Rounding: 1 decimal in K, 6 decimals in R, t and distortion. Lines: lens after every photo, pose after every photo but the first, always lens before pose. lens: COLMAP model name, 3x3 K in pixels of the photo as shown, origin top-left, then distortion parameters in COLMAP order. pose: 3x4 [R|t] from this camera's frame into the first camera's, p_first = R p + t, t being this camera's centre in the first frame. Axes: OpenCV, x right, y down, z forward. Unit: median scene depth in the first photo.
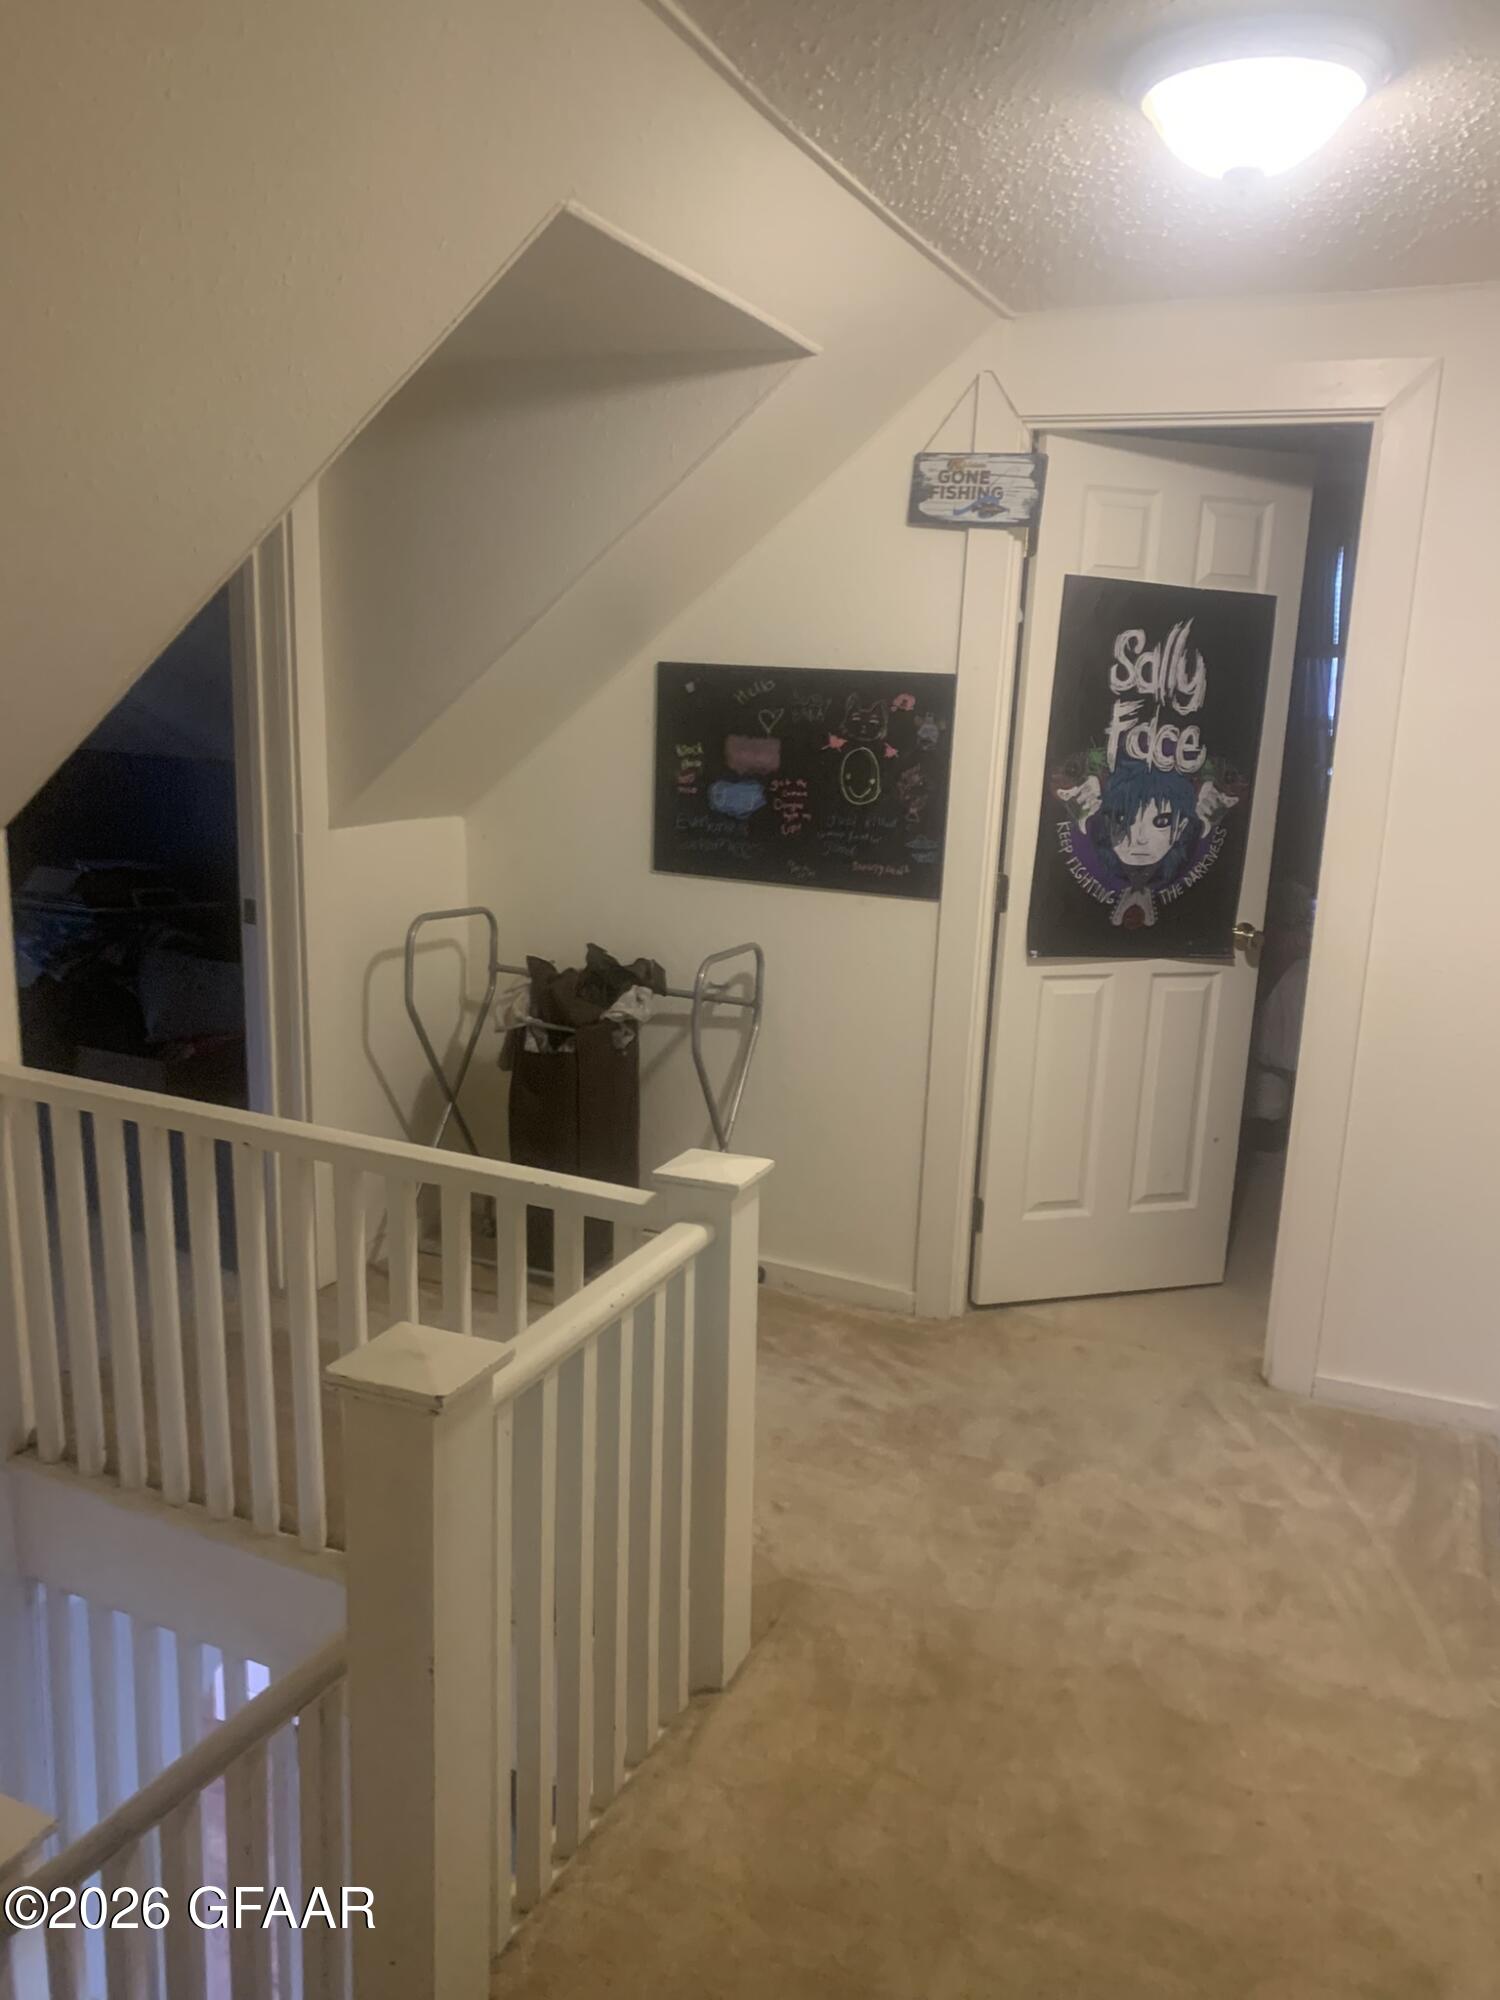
lens RADIAL K [[1518.6, 0, 732.6], [0, 1518.6, 1040.3], [0, 0, 1]] dist [0.023939, -0.015489]
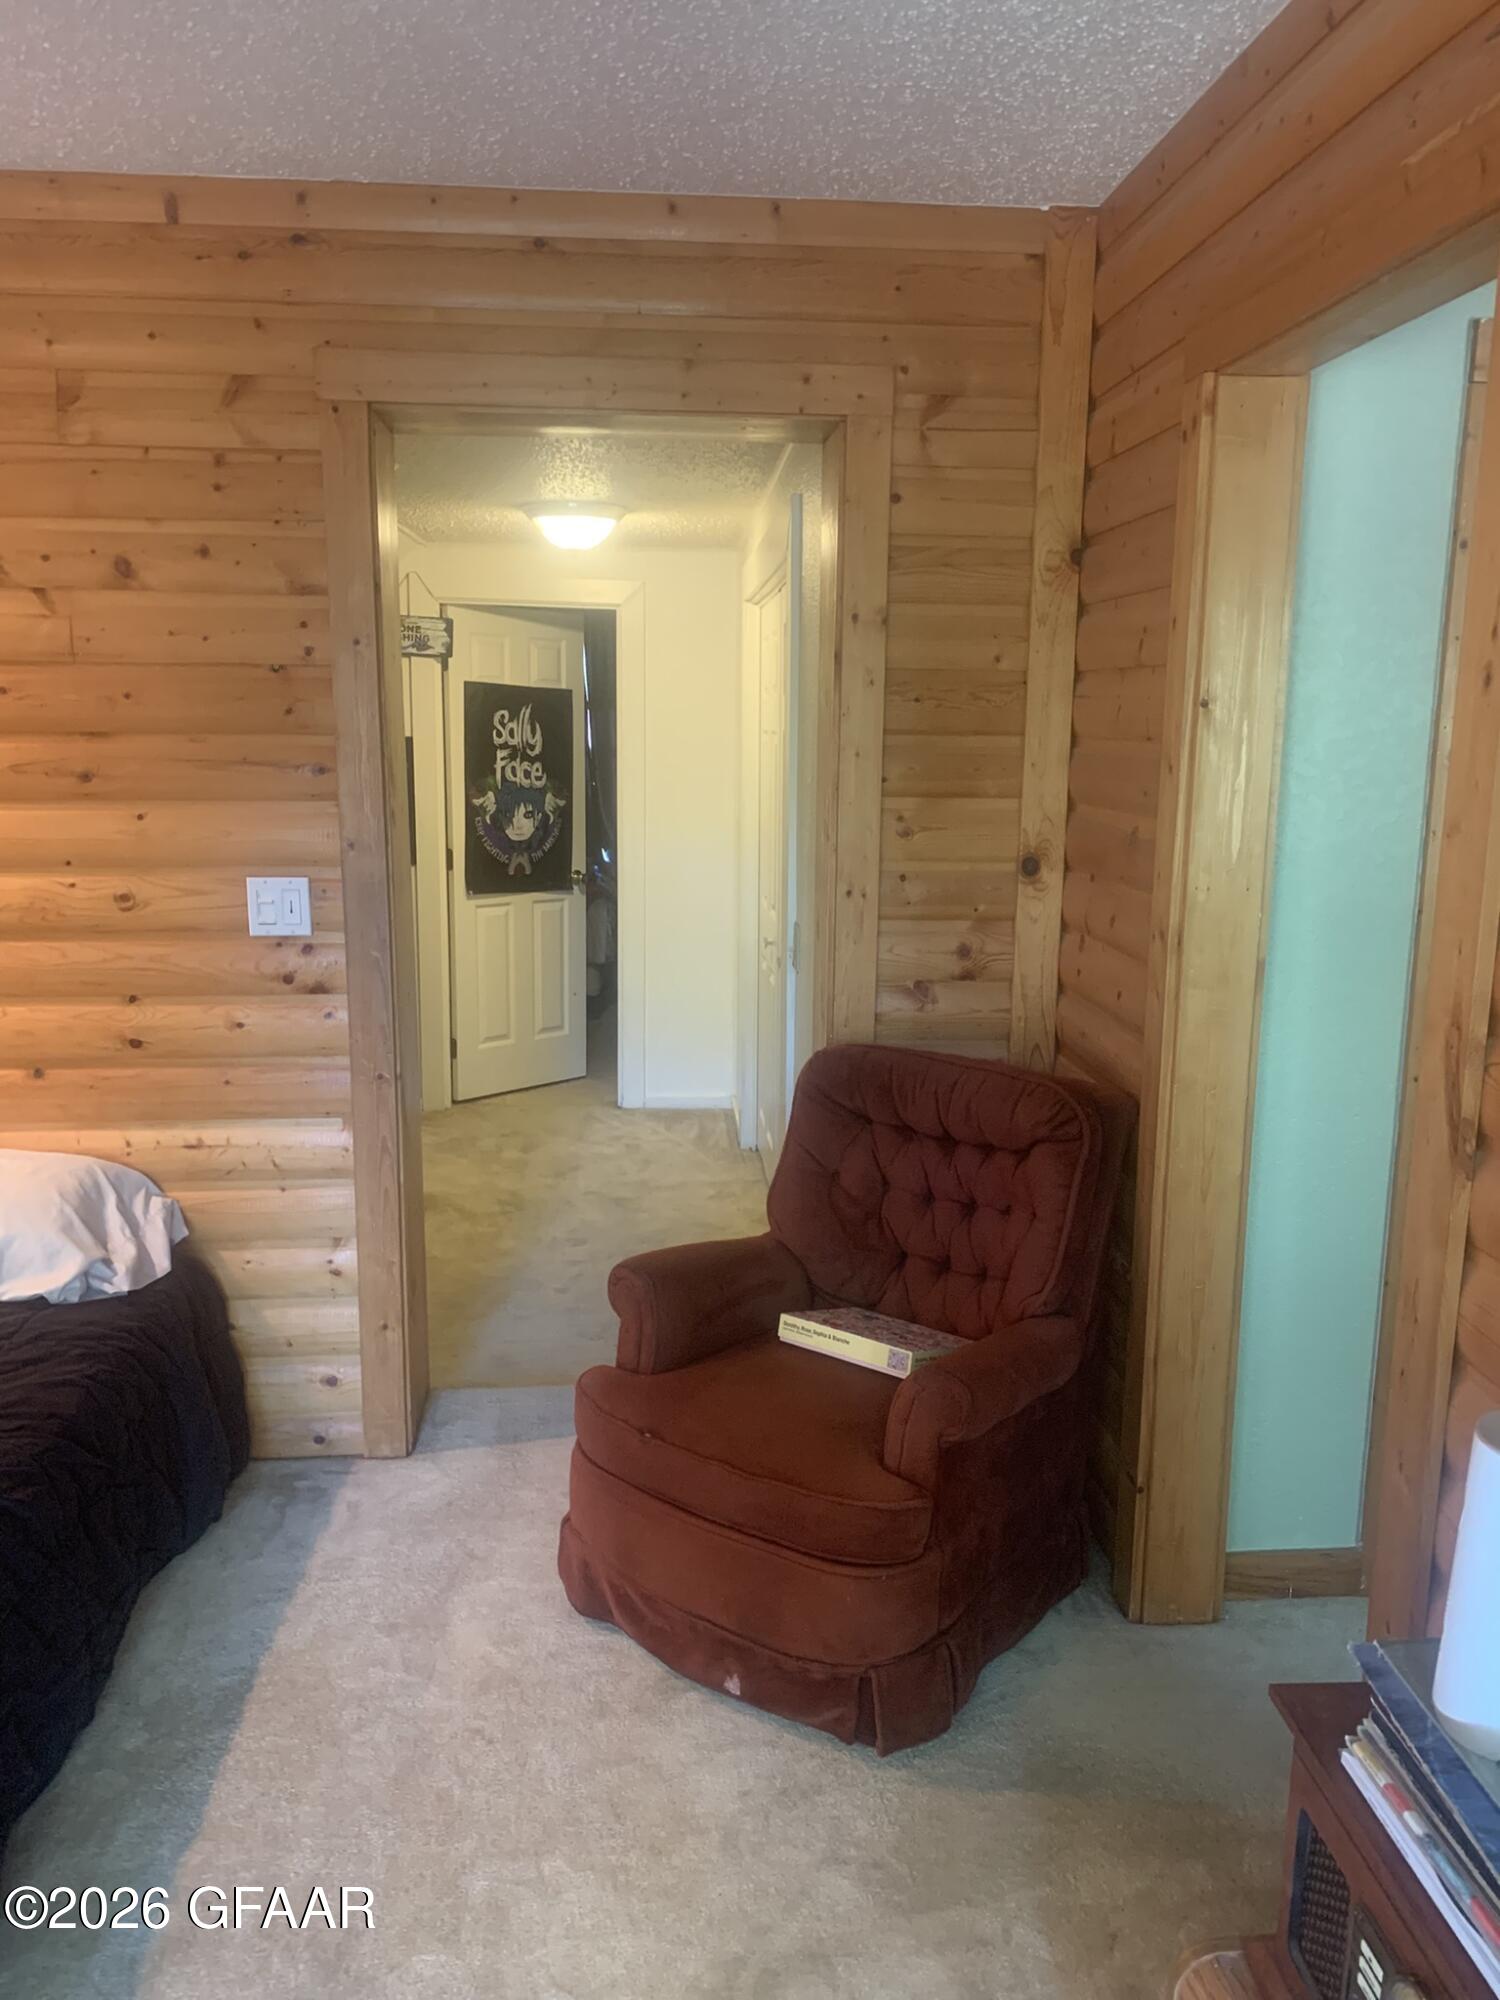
lens RADIAL K [[1528.1, 0, 726.0], [0, 1528.1, 1033.0], [0, 0, 1]] dist [0.058130, -0.085206]
pose [[0.886473, -0.113490, 0.448649, -0.362391], [0.125932, 0.992037, 0.002119, 0.140973], [-0.445317, 0.054621, 0.893705, -0.727468]]
